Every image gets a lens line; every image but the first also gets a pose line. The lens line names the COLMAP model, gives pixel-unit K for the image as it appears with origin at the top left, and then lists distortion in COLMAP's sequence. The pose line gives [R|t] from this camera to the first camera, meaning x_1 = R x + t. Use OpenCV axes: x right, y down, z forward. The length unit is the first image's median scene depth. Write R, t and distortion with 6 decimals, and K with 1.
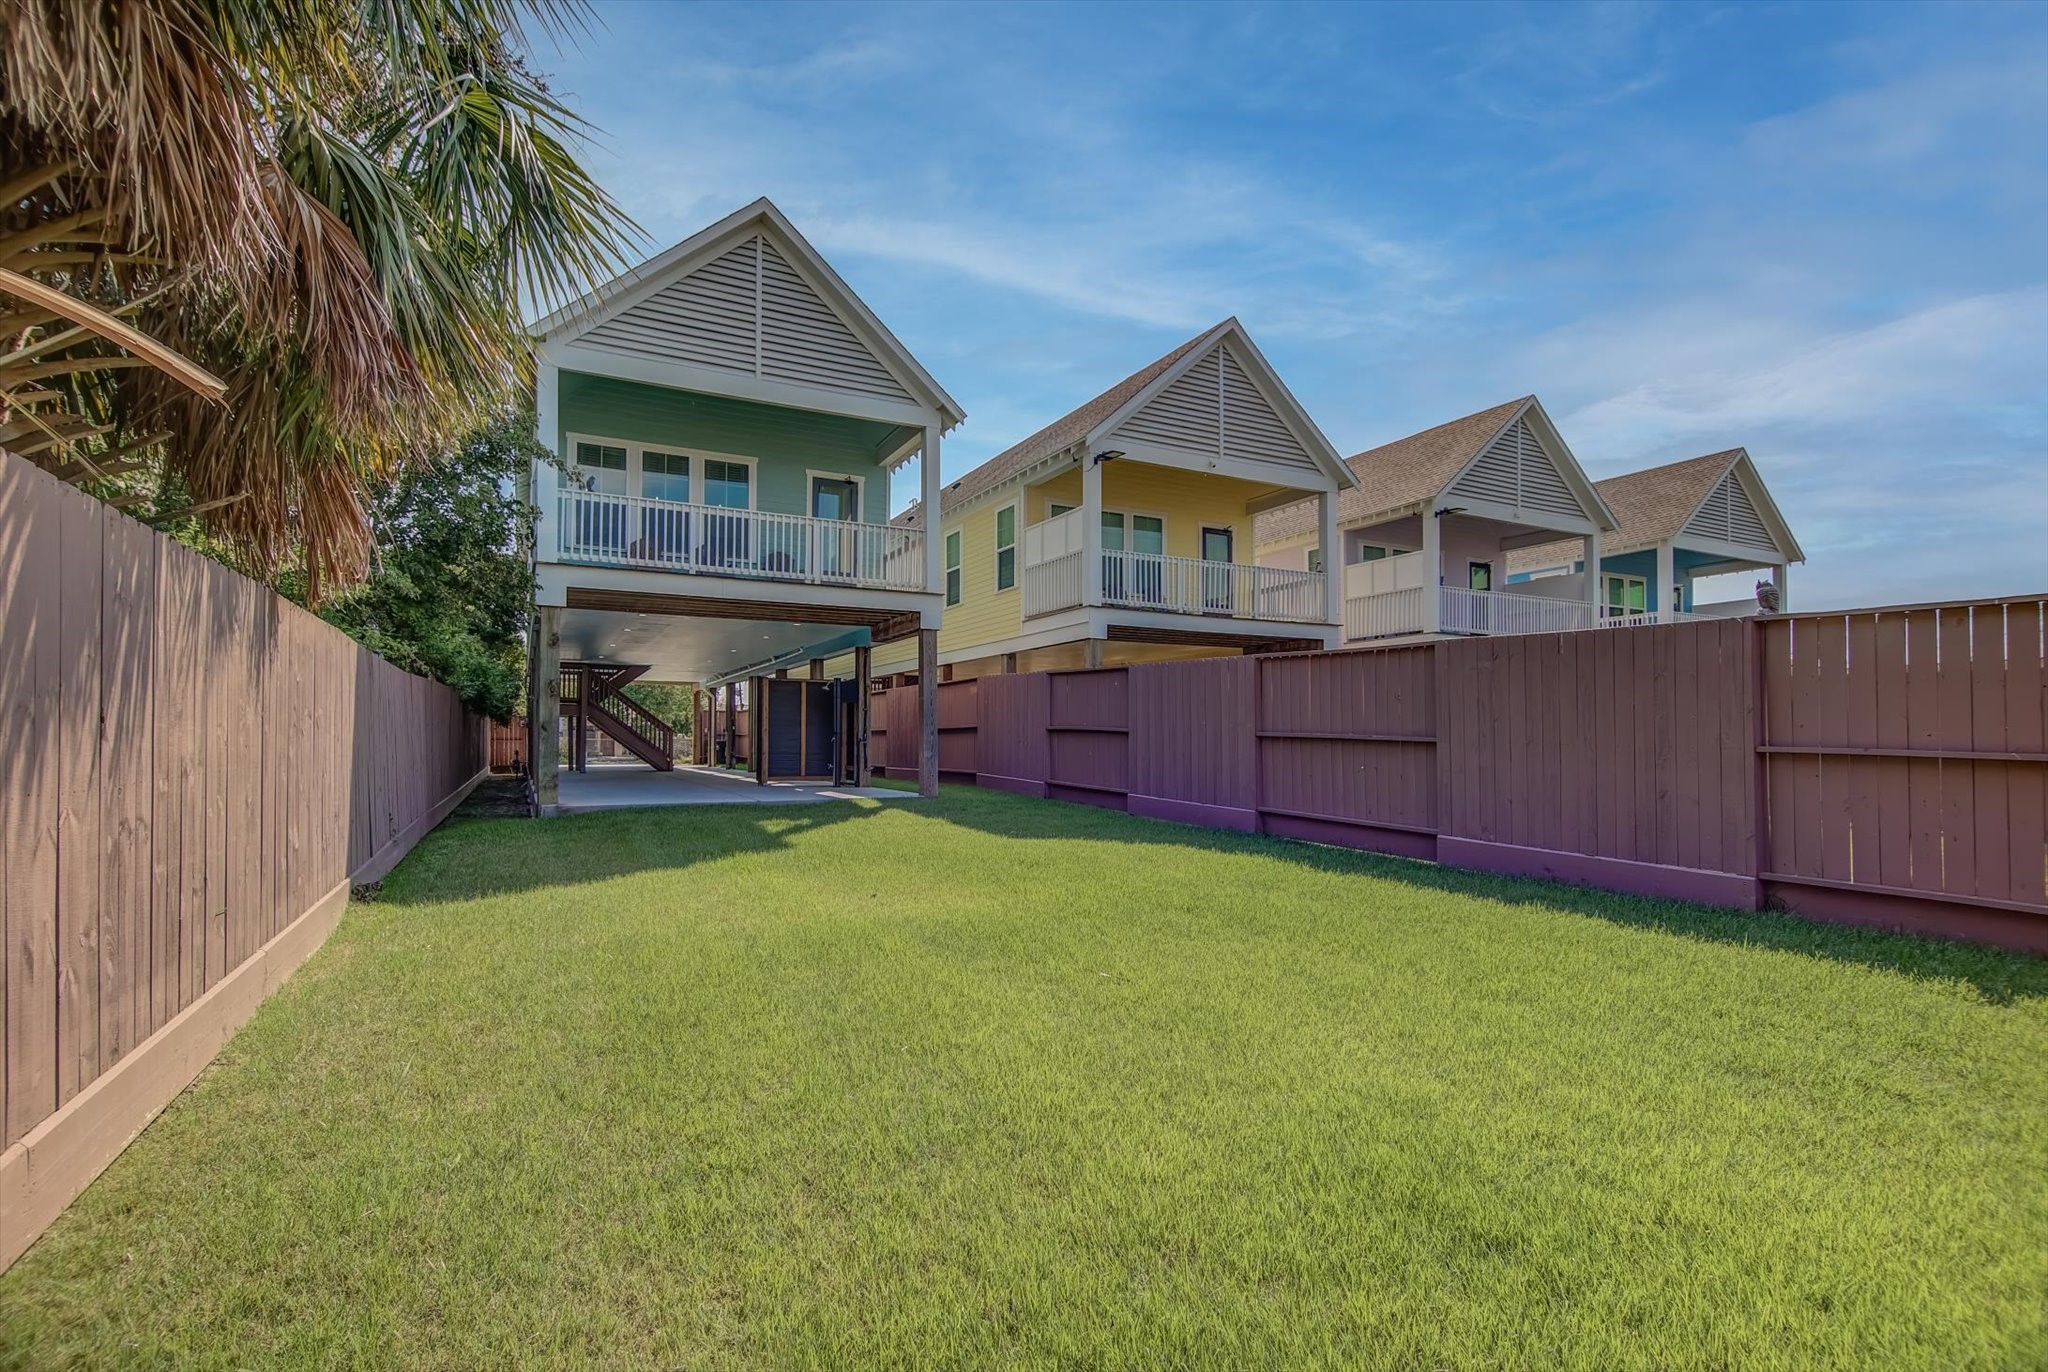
lens RADIAL K [[924.2, 0, 1022.2], [0, 924.2, 740.2], [0, 0, 1]] dist [0.001496, 0.000079]
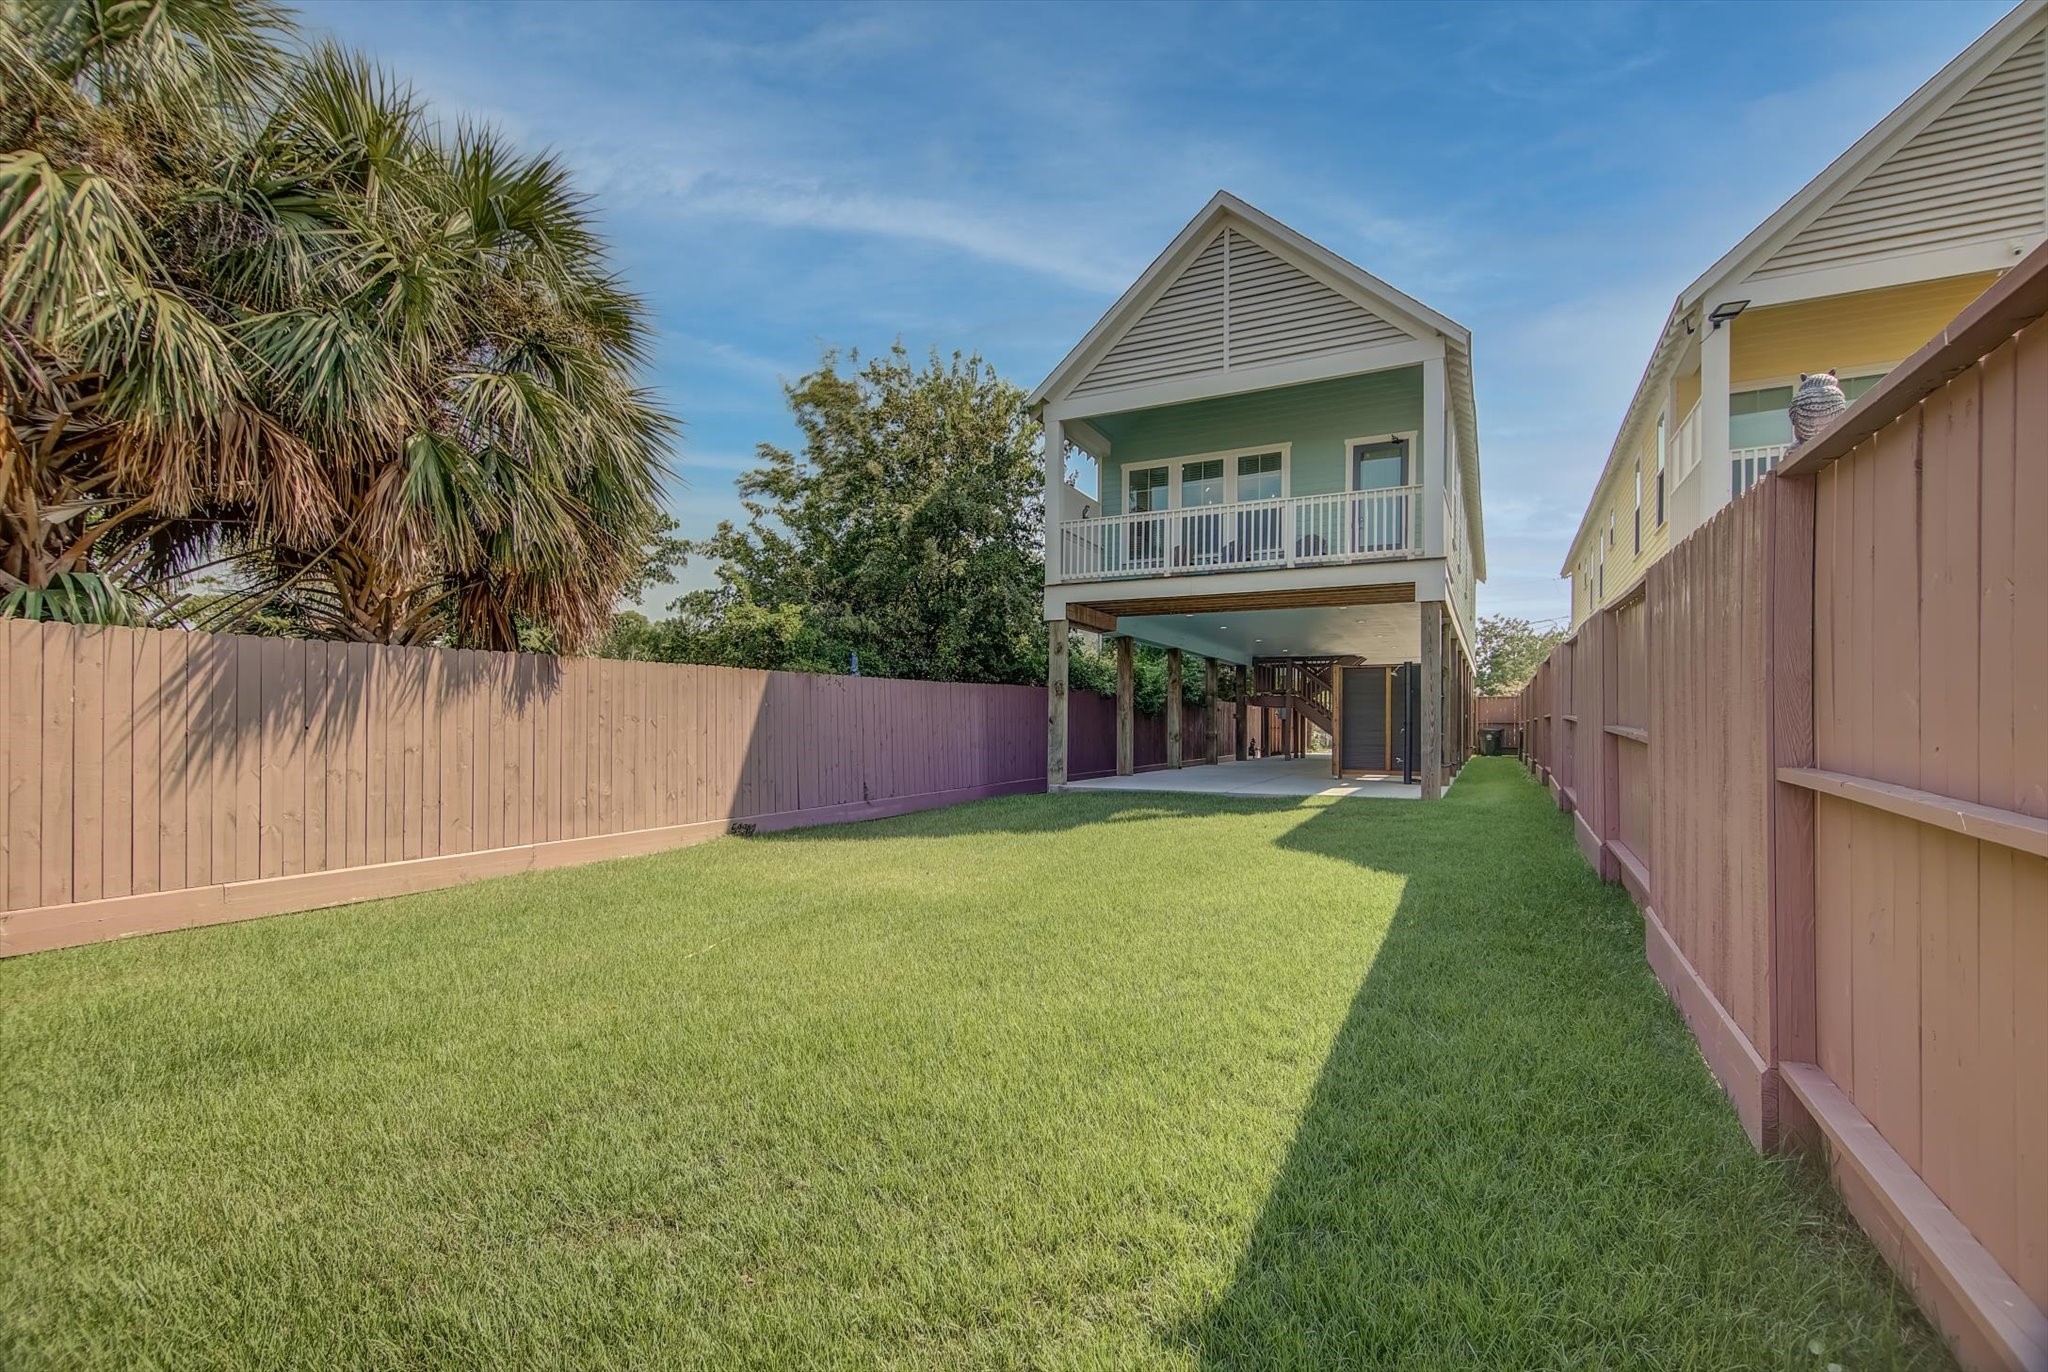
lens RADIAL K [[976.7, 0, 1022.3], [0, 976.7, 730.4], [0, 0, 1]] dist [-0.002370, -0.000420]
pose [[0.590448, -0.003107, -0.807070, 0.387695], [-0.002713, 0.999979, -0.005834, 0.002874], [0.807071, 0.005634, 0.590427, 0.179816]]
